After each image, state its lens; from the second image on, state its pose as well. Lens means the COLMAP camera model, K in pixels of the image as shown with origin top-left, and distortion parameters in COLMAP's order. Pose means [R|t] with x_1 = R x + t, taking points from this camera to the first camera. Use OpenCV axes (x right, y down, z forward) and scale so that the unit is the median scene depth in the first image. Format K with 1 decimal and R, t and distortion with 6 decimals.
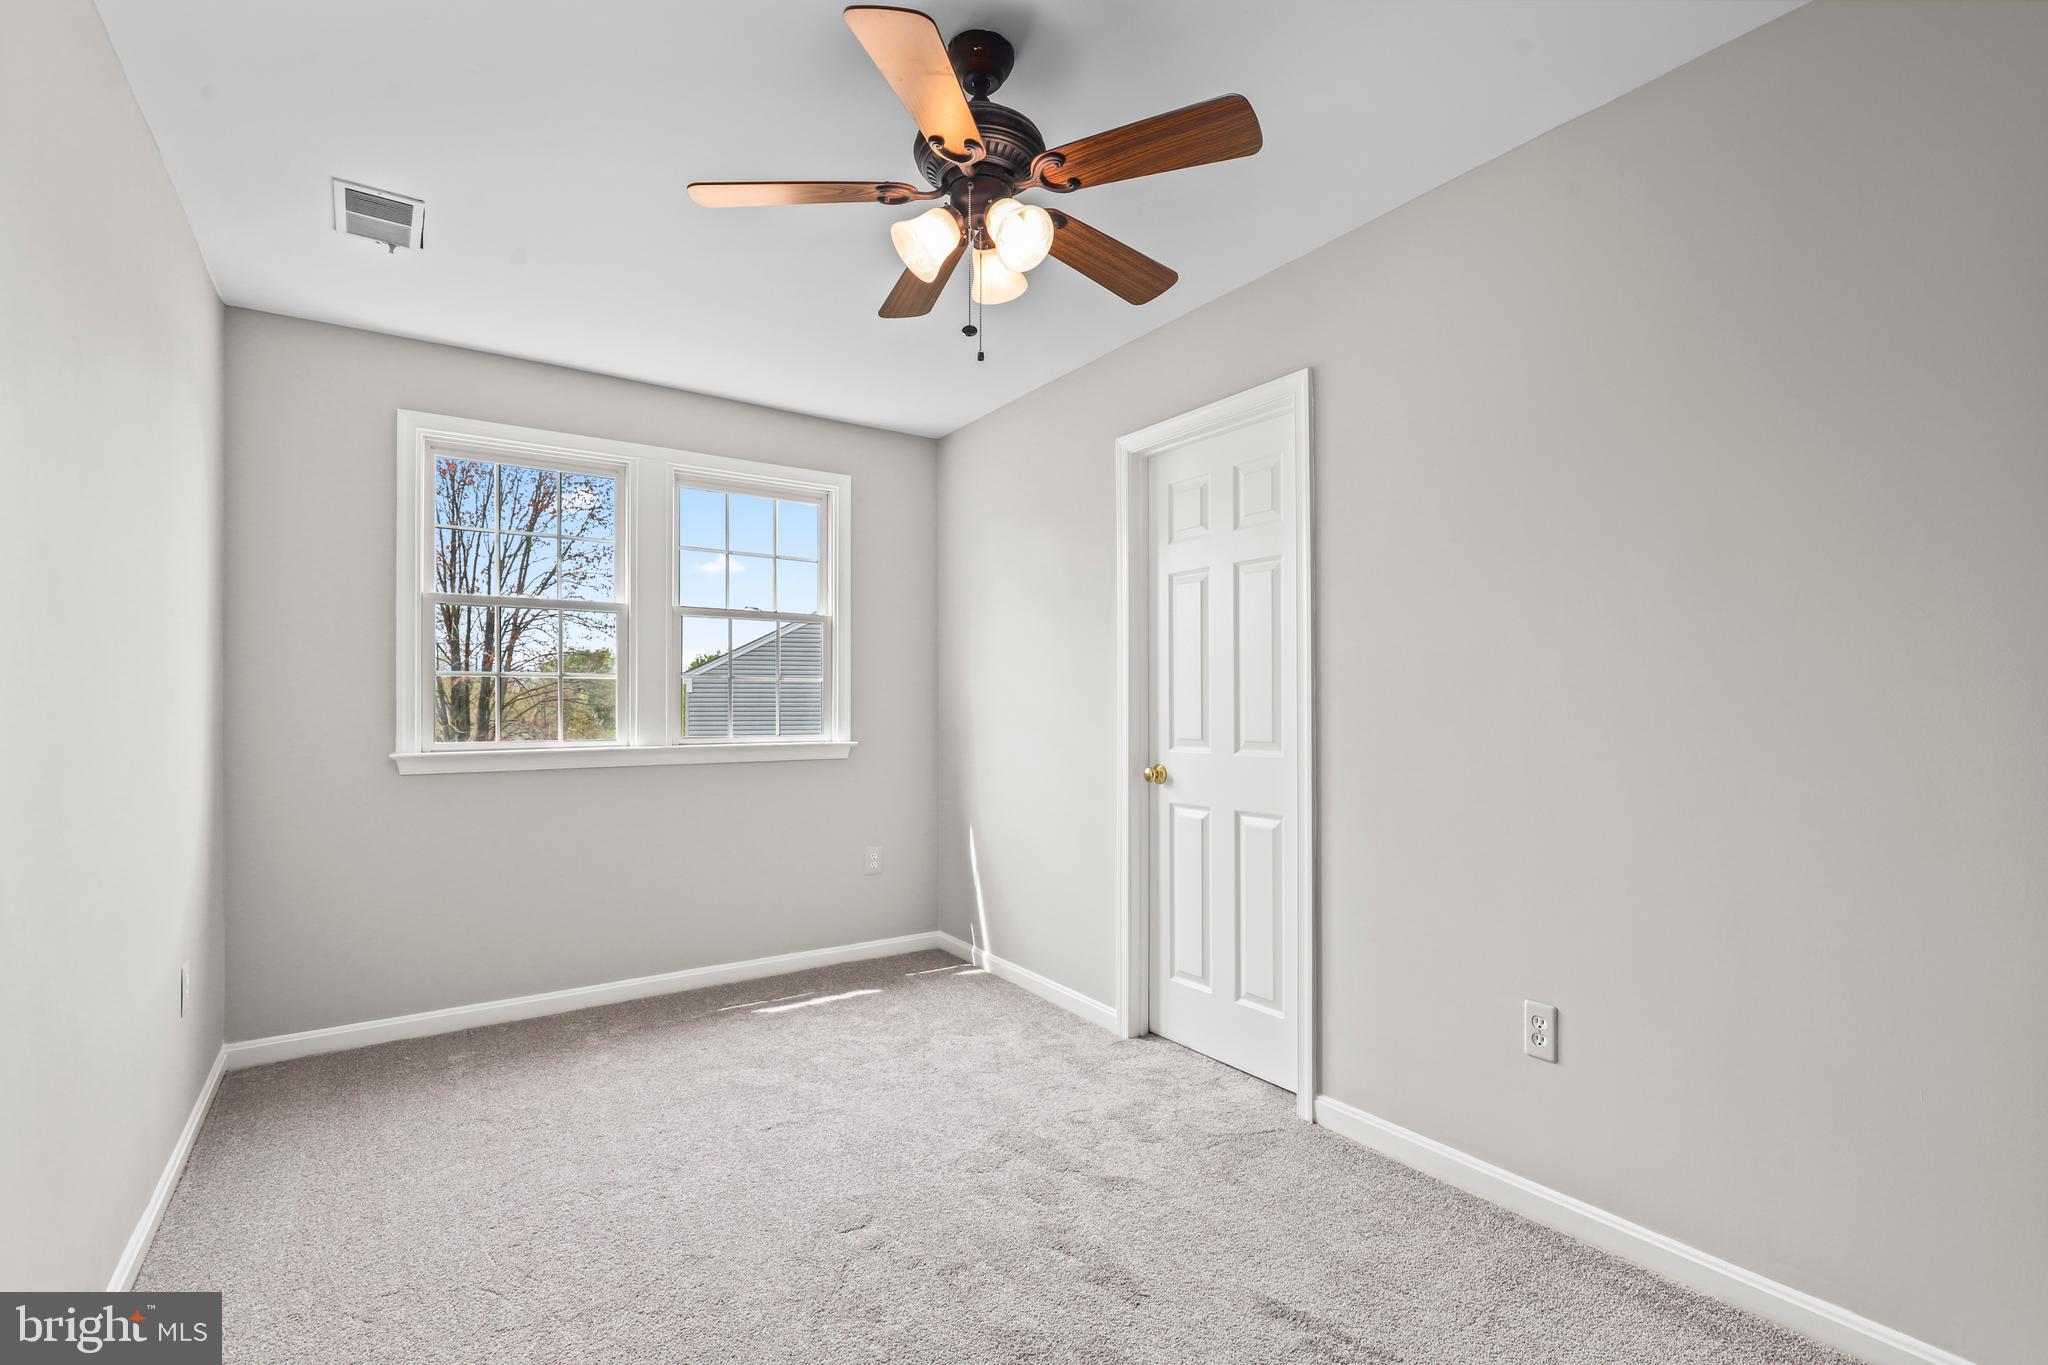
lens RADIAL K [[932.4, 0, 1016.6], [0, 932.4, 713.7], [0, 0, 1]] dist [0.000873, 0.000008]
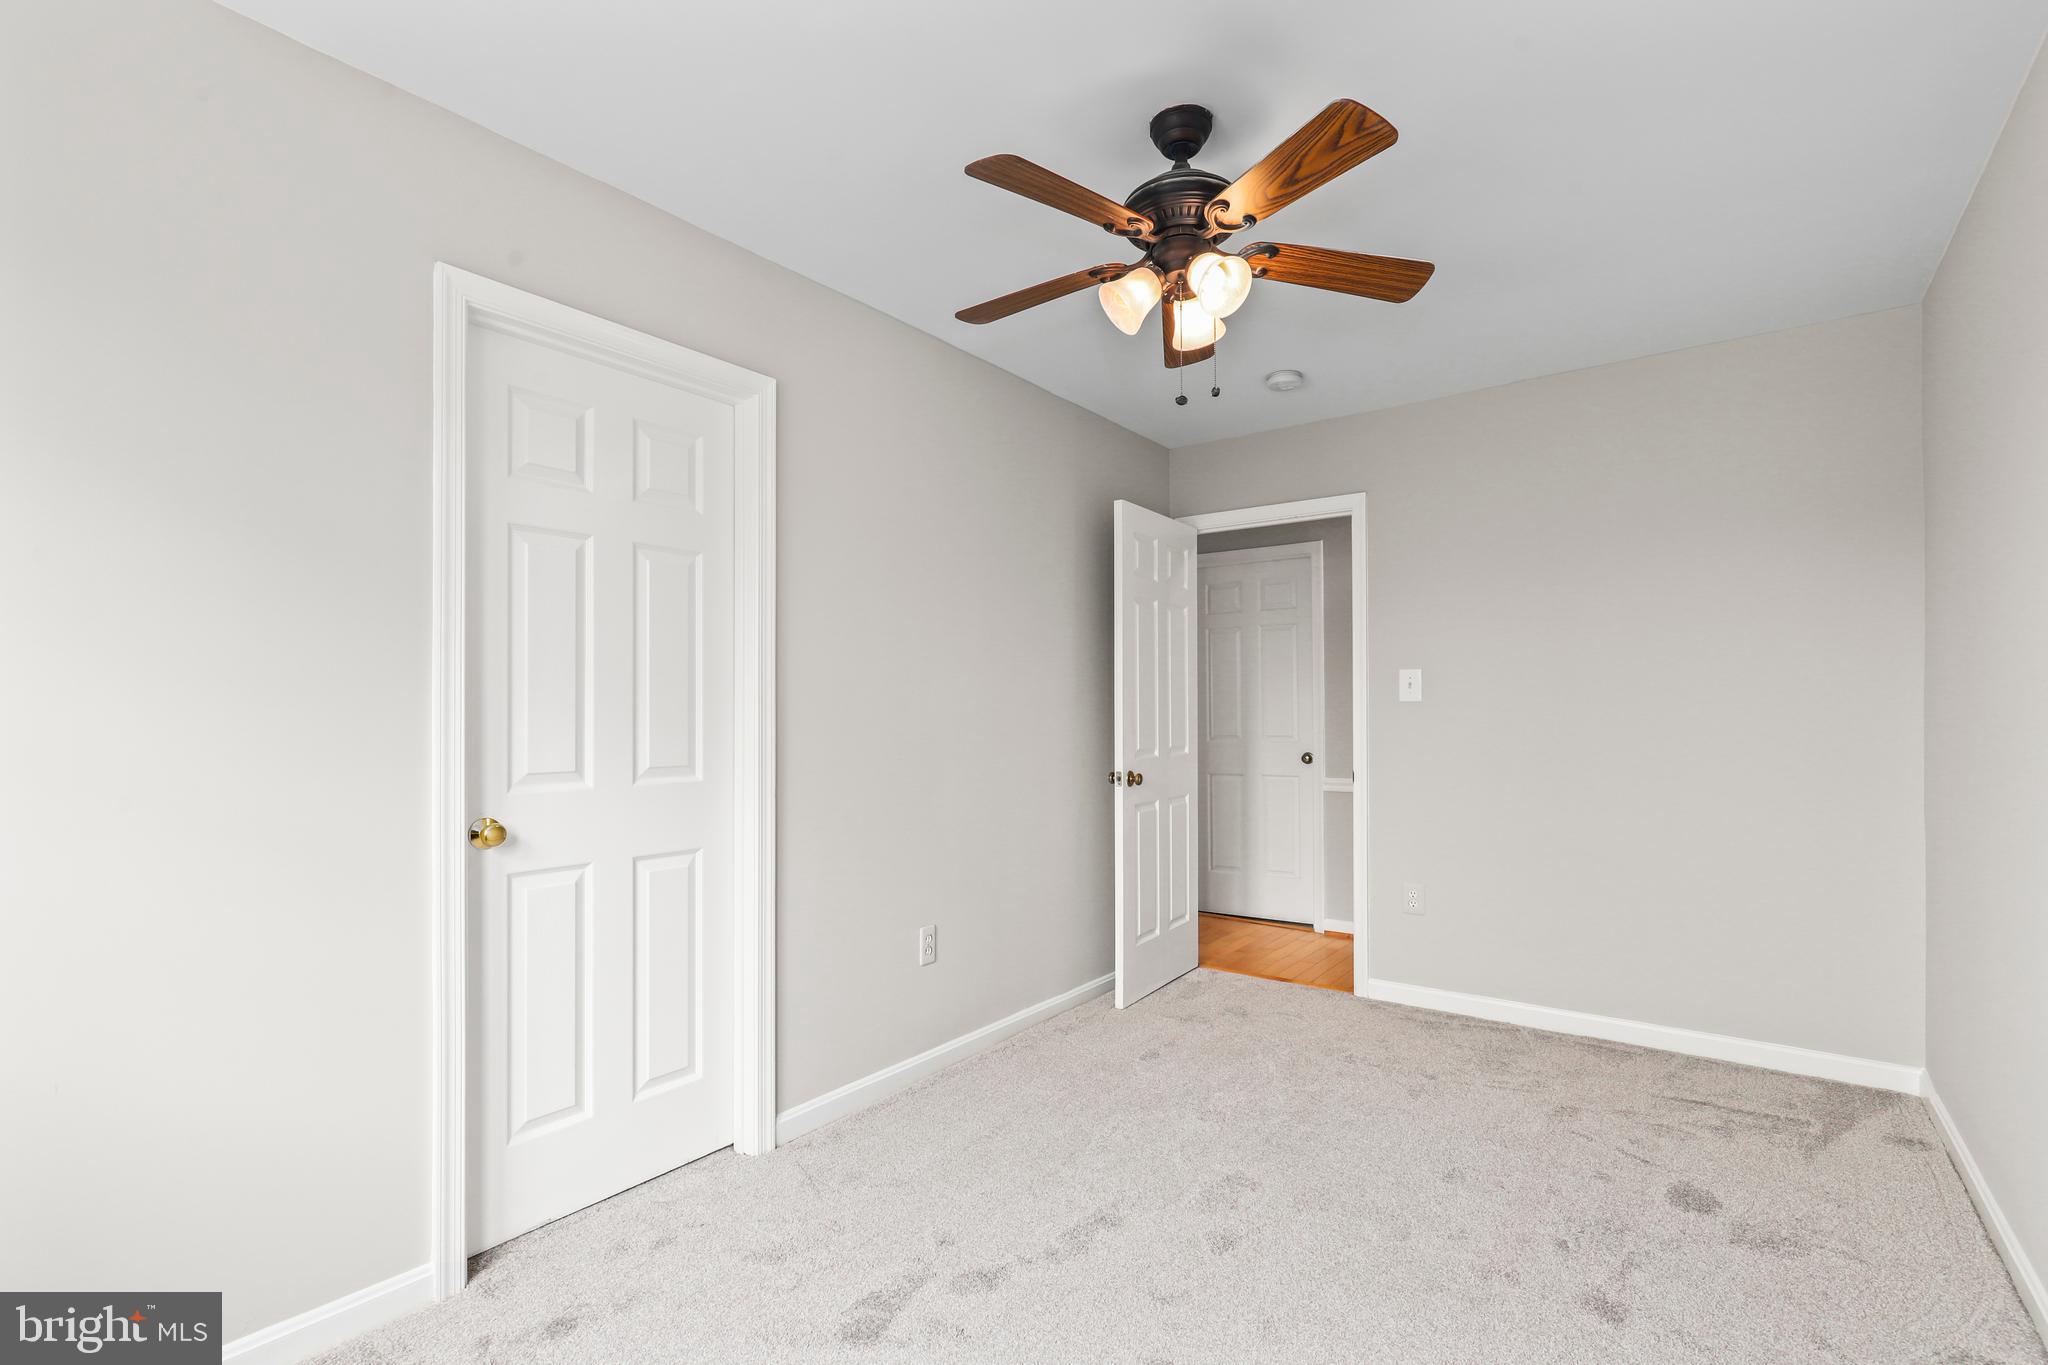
lens RADIAL K [[932.4, 0, 1016.6], [0, 932.4, 713.7], [0, 0, 1]] dist [0.000873, 0.000008]
pose [[-0.321737, 0.002689, 0.946825, -0.617248], [0.009633, 0.999954, 0.000433, -0.015173], [-0.946780, 0.009260, -0.321748, 0.950493]]
